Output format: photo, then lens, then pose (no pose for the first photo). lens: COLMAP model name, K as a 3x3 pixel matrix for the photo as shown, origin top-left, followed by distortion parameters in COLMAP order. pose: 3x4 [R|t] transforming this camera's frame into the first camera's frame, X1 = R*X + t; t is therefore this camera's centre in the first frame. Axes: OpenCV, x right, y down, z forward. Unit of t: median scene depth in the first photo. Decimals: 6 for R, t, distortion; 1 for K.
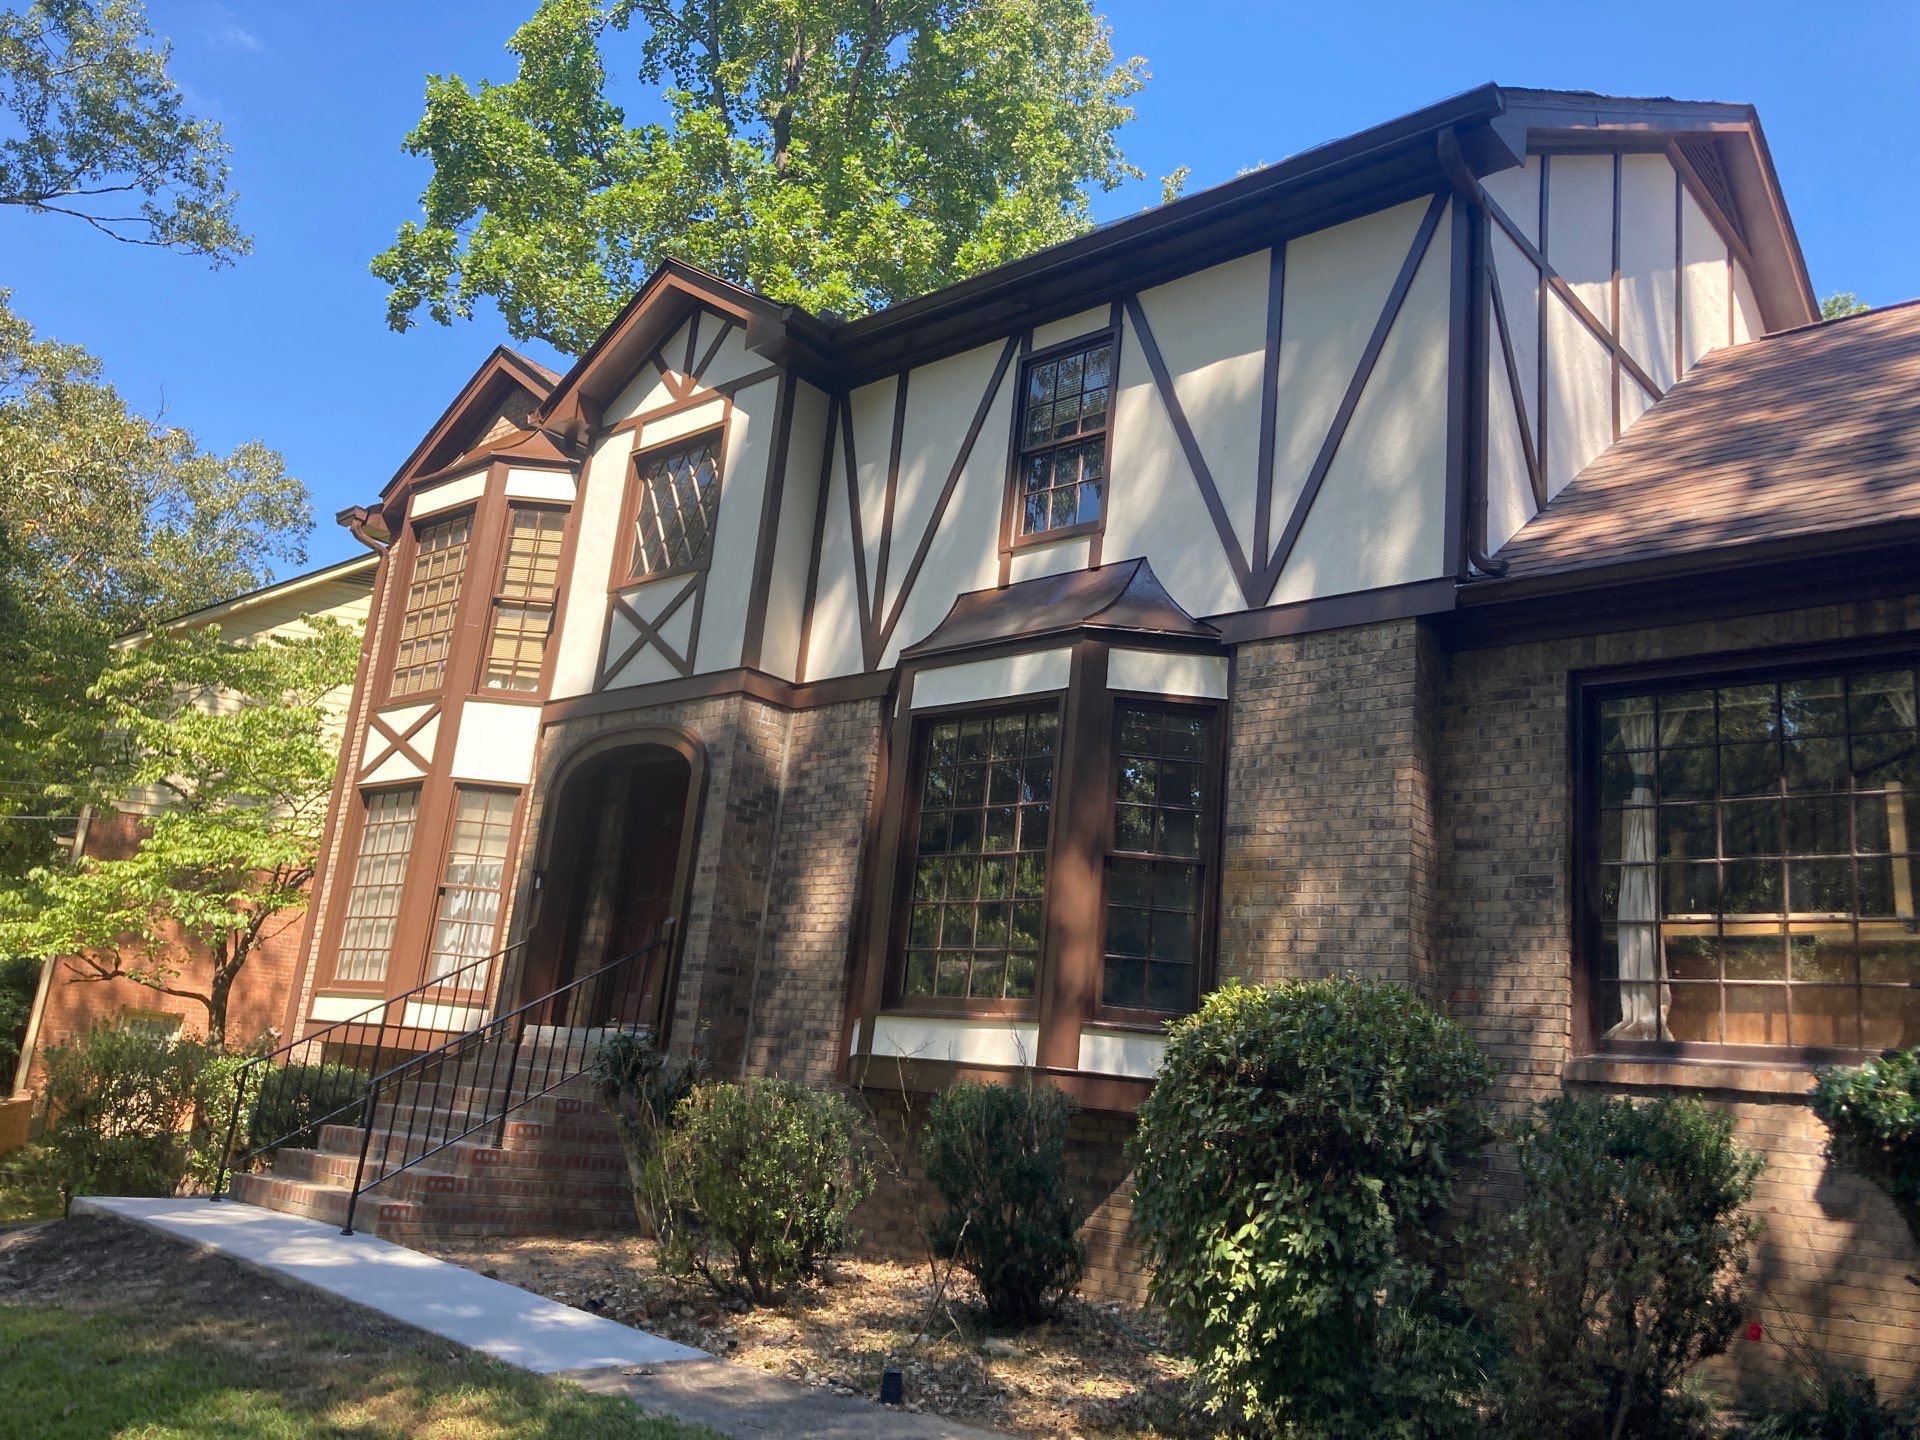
lens RADIAL K [[1569.4, 0, 980.3], [0, 1569.4, 714.0], [0, 0, 1]] dist [0.044188, -0.063940]
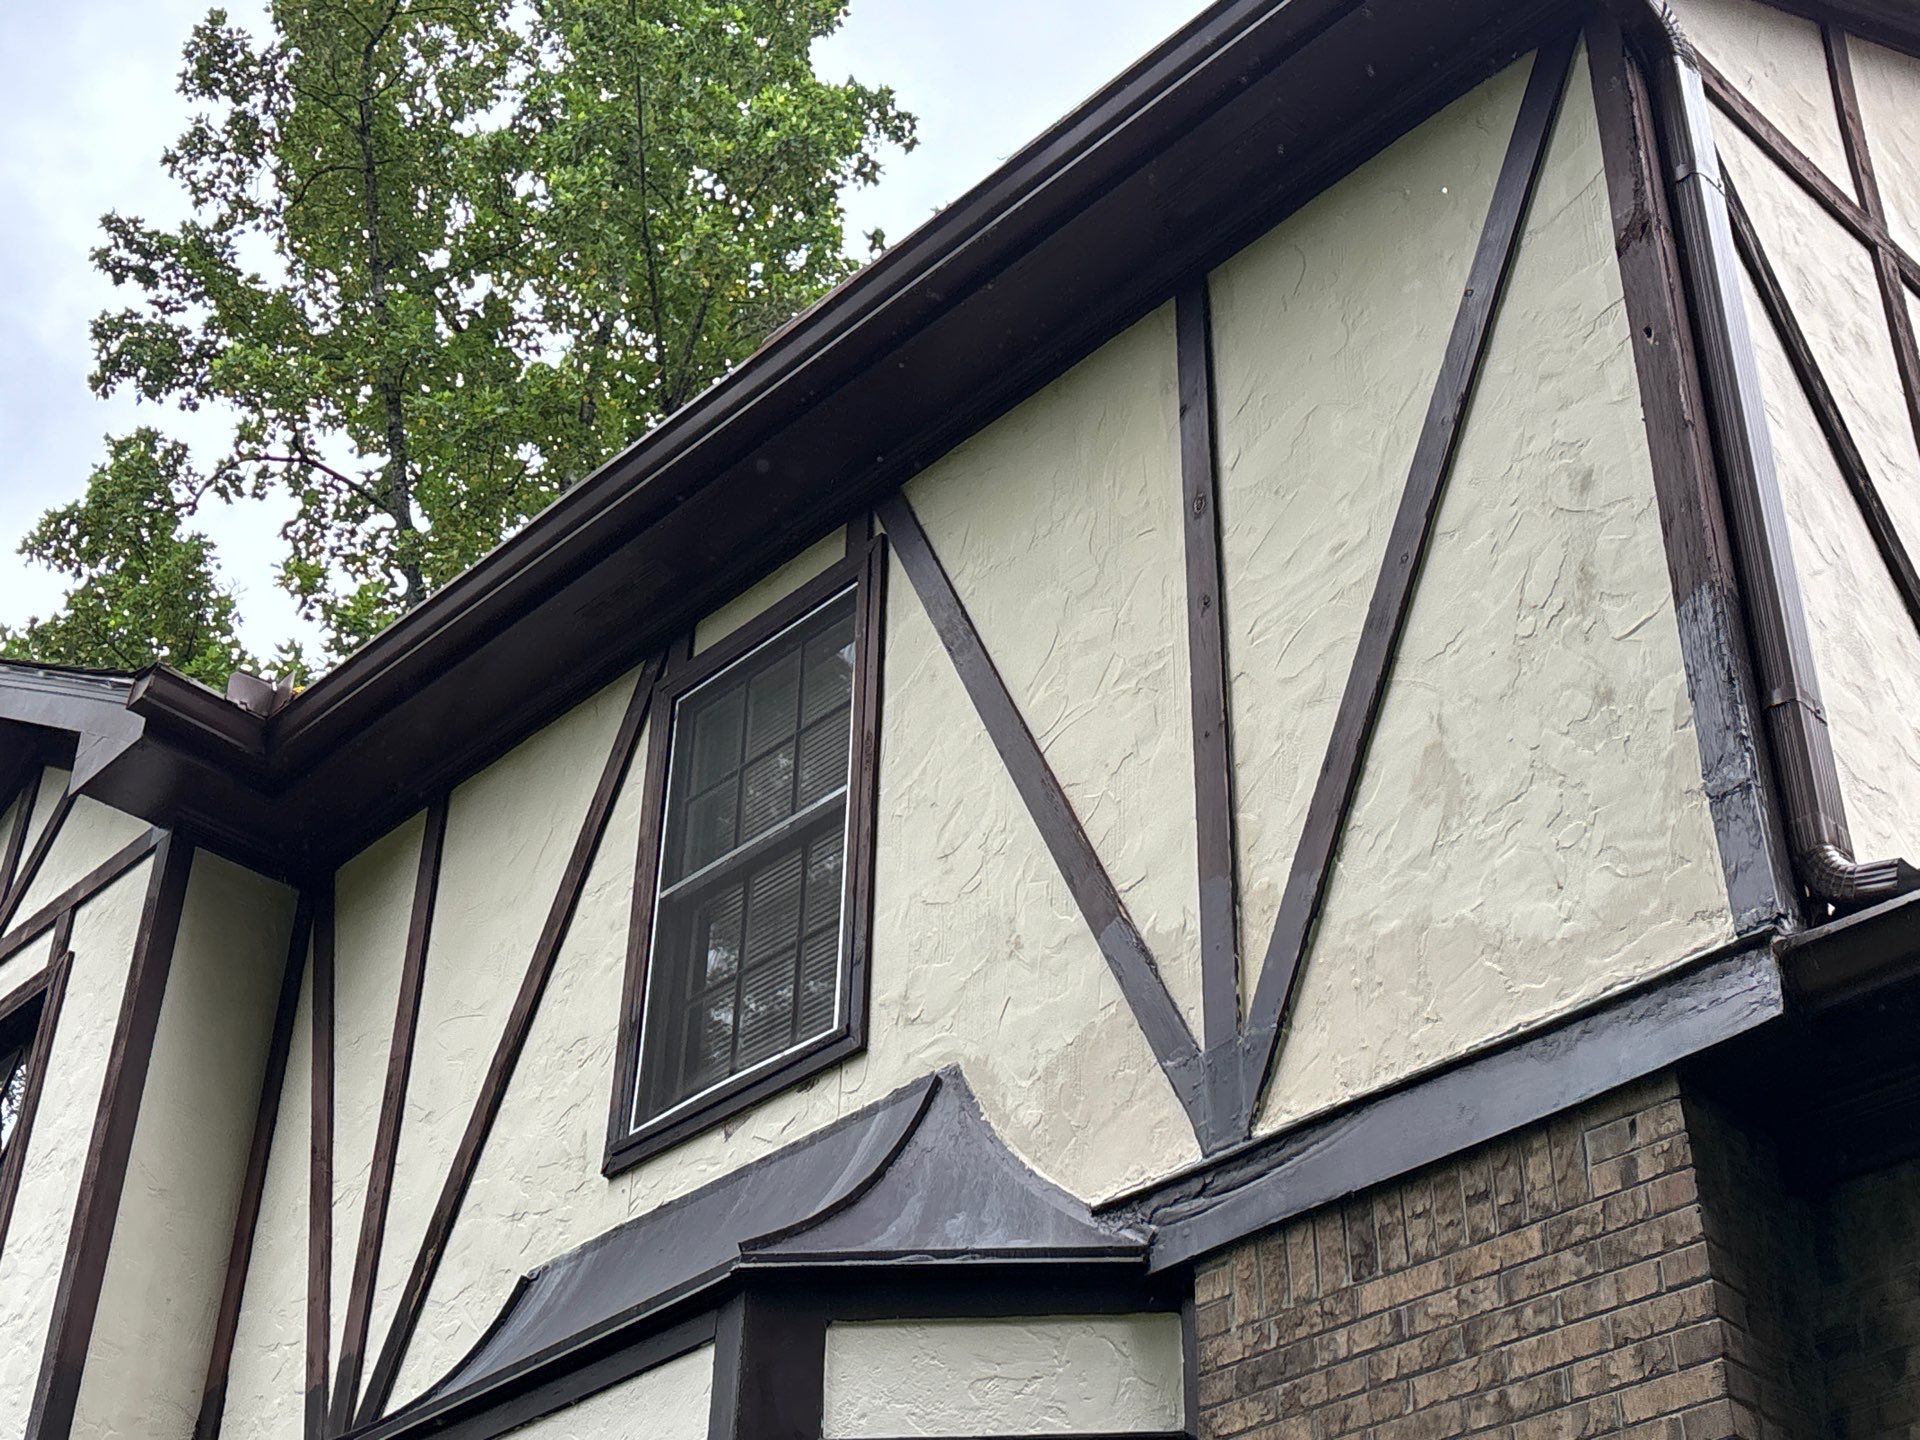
lens RADIAL K [[2698.8, 0, 957.0], [0, 2698.8, 693.1], [0, 0, 1]] dist [0.092821, 0.000000]
pose [[0.993090, -0.115319, -0.021785, 0.117888], [0.099229, 0.924197, -0.368801, 0.042207], [0.062663, 0.364091, 0.929253, 0.347261]]
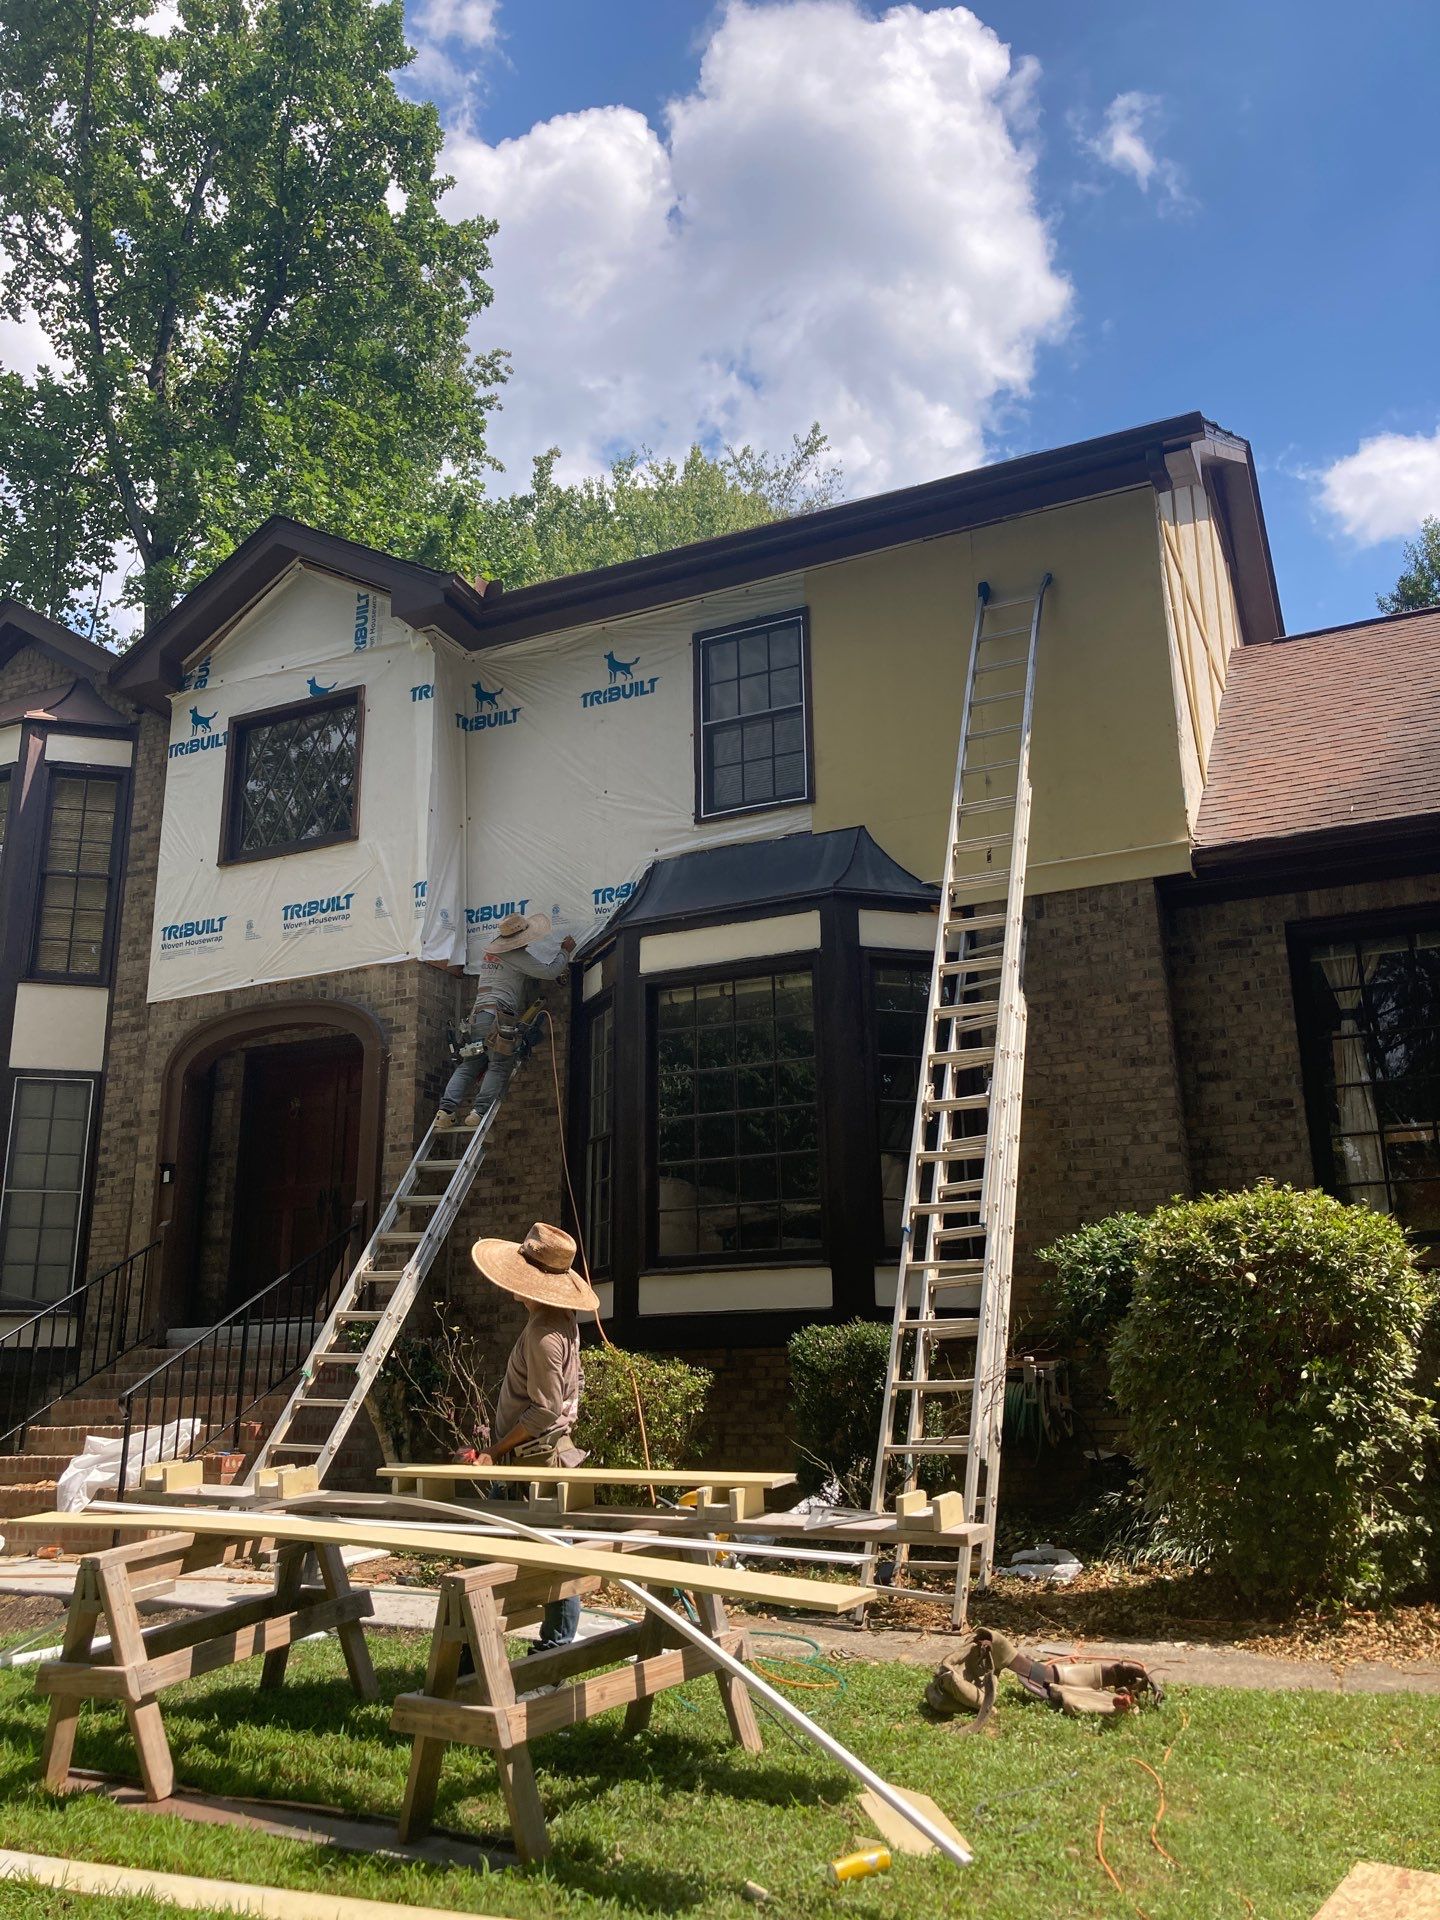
lens RADIAL K [[1569.4, 0, 706.9], [0, 1569.4, 983.5], [0, 0, 1]] dist [0.044188, -0.063940]
pose [[0.954812, -0.029678, 0.295724, -0.280713], [0.031110, 0.999516, -0.000137, 0.003432], [-0.295576, 0.009331, 0.955274, 0.013580]]
